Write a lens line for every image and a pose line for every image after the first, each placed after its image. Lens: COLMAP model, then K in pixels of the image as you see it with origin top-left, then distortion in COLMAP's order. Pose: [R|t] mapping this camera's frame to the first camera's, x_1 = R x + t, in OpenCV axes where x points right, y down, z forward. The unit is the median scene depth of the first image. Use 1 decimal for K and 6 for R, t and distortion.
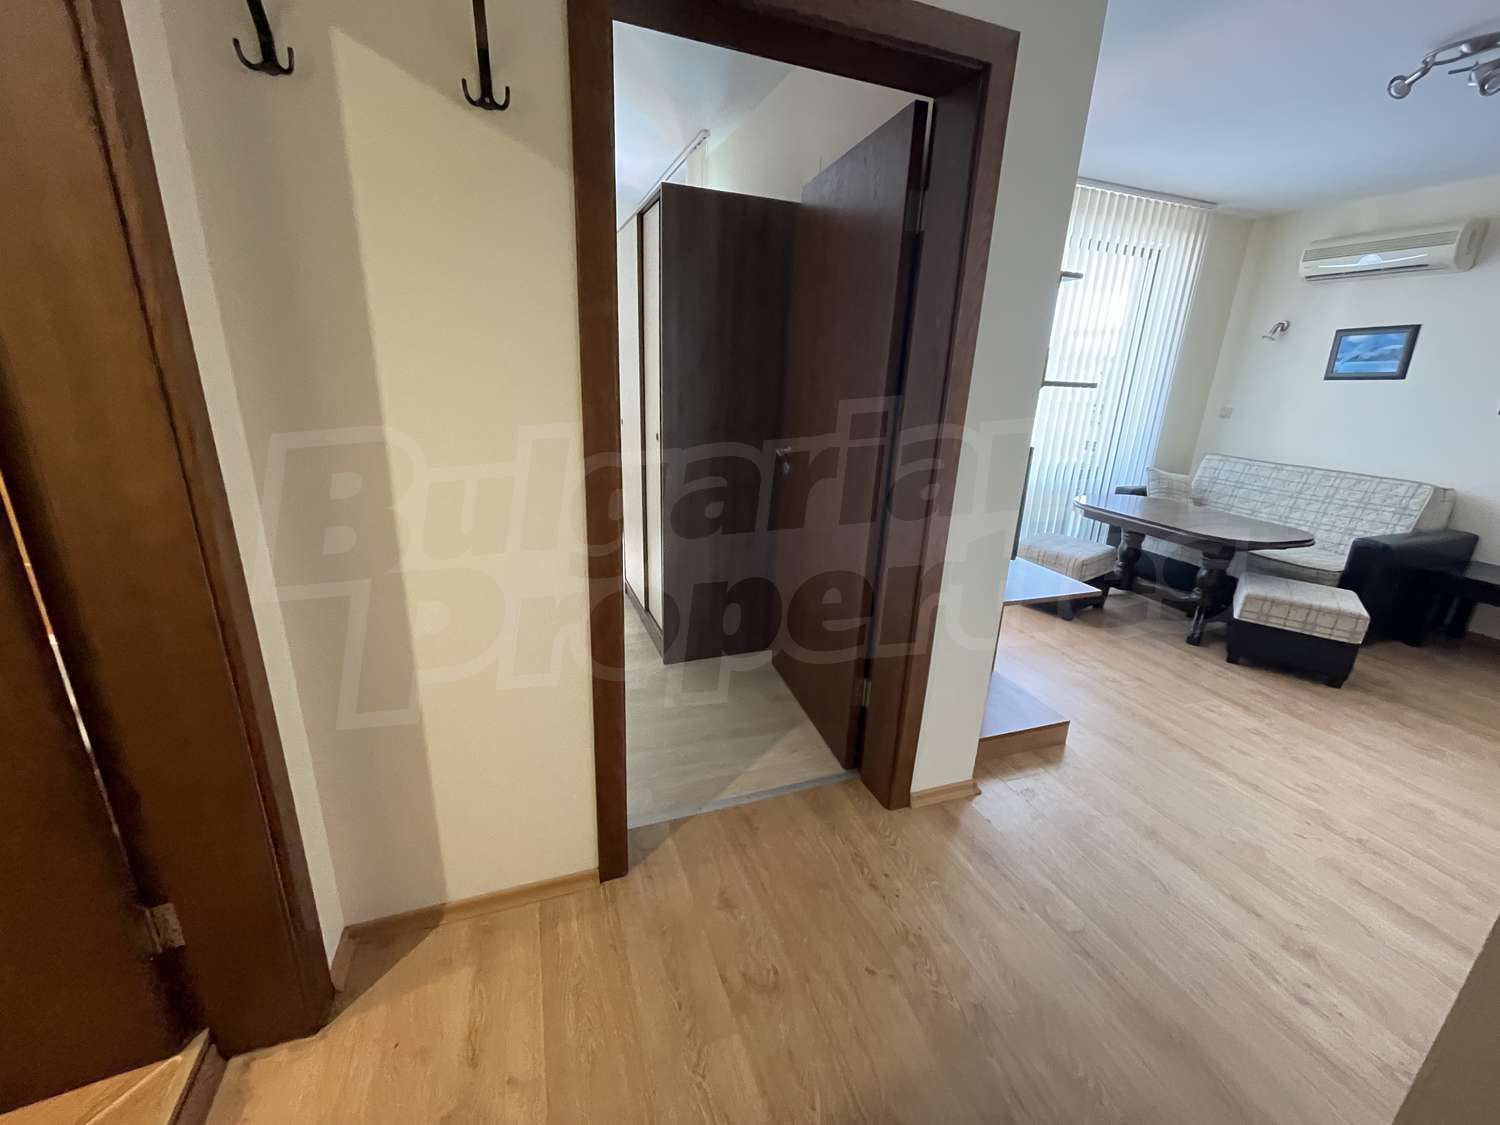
lens RADIAL K [[603.3, 0, 753.3], [0, 603.3, 562.7], [0, 0, 1]] dist [-0.000909, -0.000575]
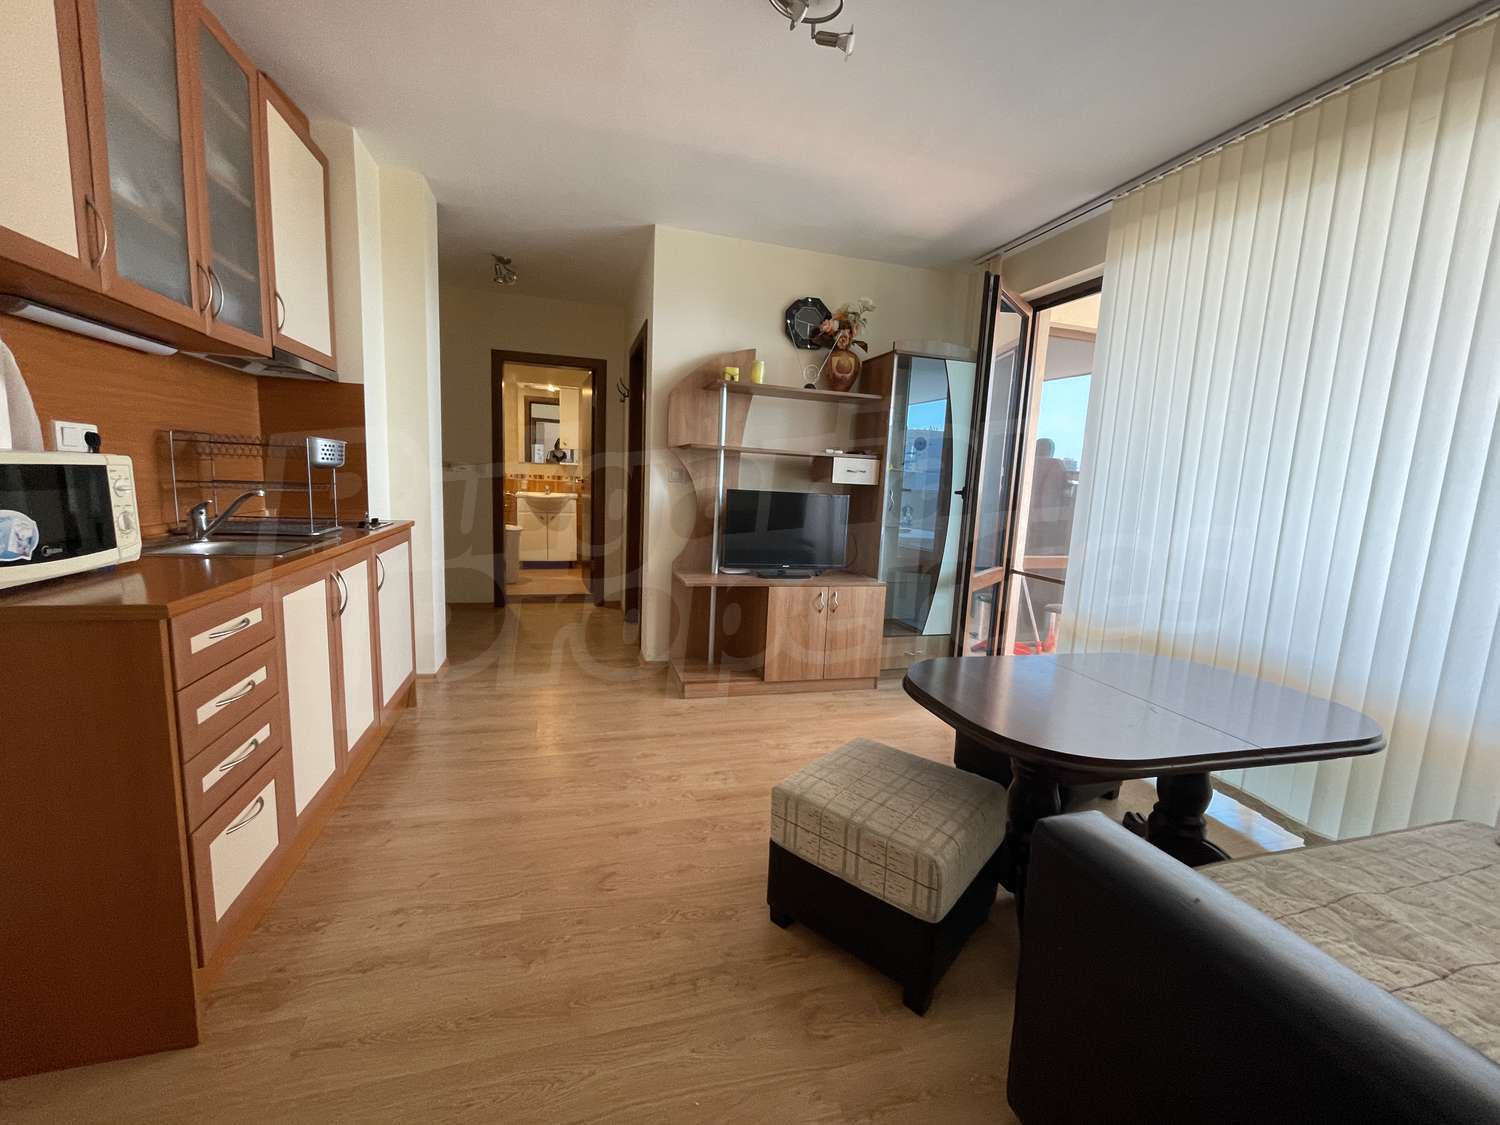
lens RADIAL K [[603.3, 0, 753.3], [0, 603.3, 562.7], [0, 0, 1]] dist [-0.000909, -0.000575]
pose [[-0.051540, 0.091919, -0.994432, 1.191005], [-0.341298, 0.934180, 0.104039, -0.124281], [0.938541, 0.344760, -0.016775, 0.693394]]
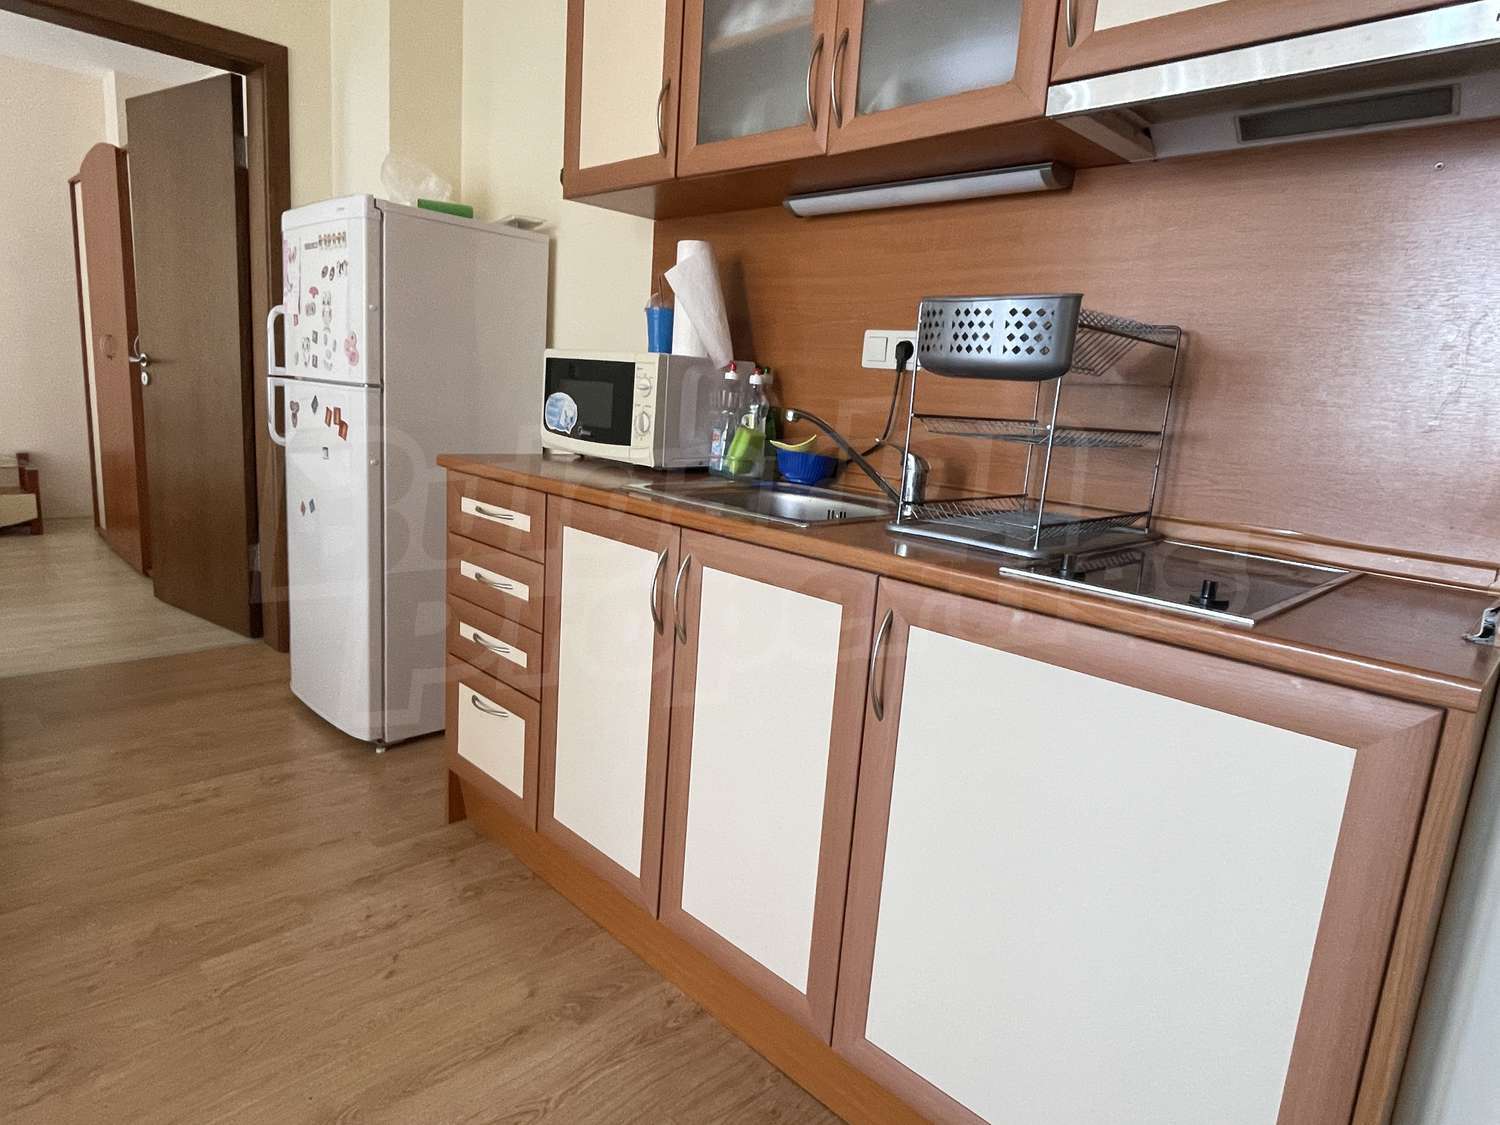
lens RADIAL K [[883.5, 0, 745.1], [0, 883.5, 565.2], [0, 0, 1]] dist [0.015658, -0.022307]
pose [[-0.409343, -0.248288, 0.877947, 0.340359], [0.179026, 0.921696, 0.344131, -0.068534], [-0.894644, 0.298043, -0.332840, 0.461047]]
